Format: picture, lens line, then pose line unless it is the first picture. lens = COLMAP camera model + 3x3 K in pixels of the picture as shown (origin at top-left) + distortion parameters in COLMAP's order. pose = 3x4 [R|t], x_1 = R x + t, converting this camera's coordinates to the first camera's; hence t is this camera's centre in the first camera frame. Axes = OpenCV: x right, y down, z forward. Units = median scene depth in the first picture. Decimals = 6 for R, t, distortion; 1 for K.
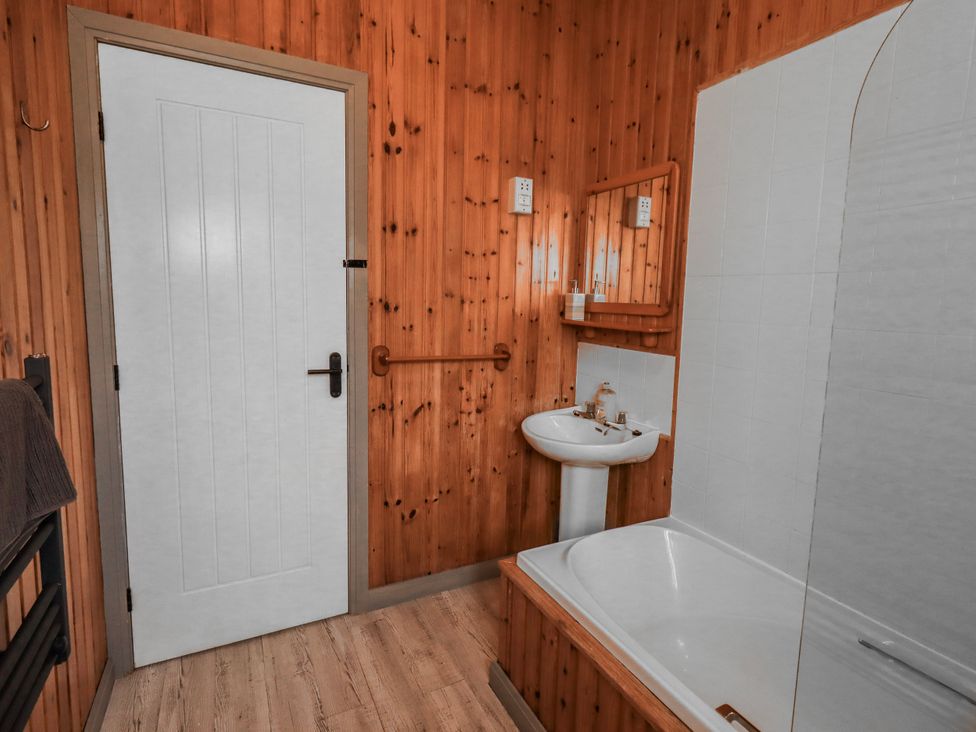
lens RADIAL K [[507.6, 0, 493.5], [0, 507.6, 353.5], [0, 0, 1]] dist [0.004174, 0.001737]
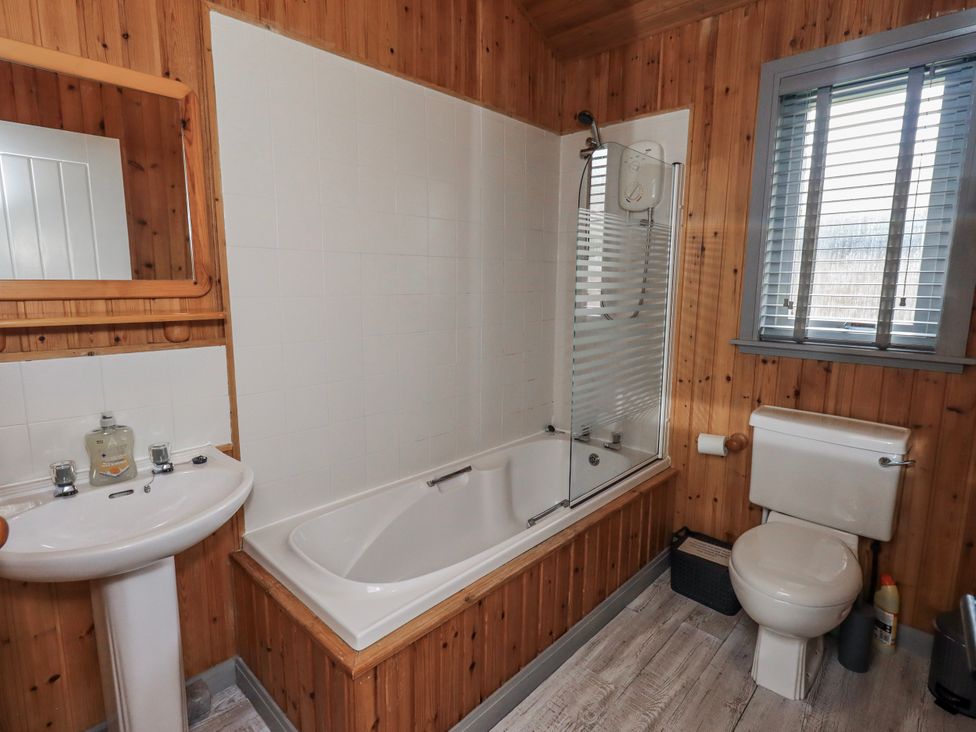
lens RADIAL K [[507.6, 0, 493.5], [0, 507.6, 353.5], [0, 0, 1]] dist [0.004174, 0.001737]
pose [[-0.334066, -0.163444, 0.928271, -0.528946], [0.088520, 0.975057, 0.203538, -0.106115], [-0.938384, 0.150165, -0.311265, 0.848325]]
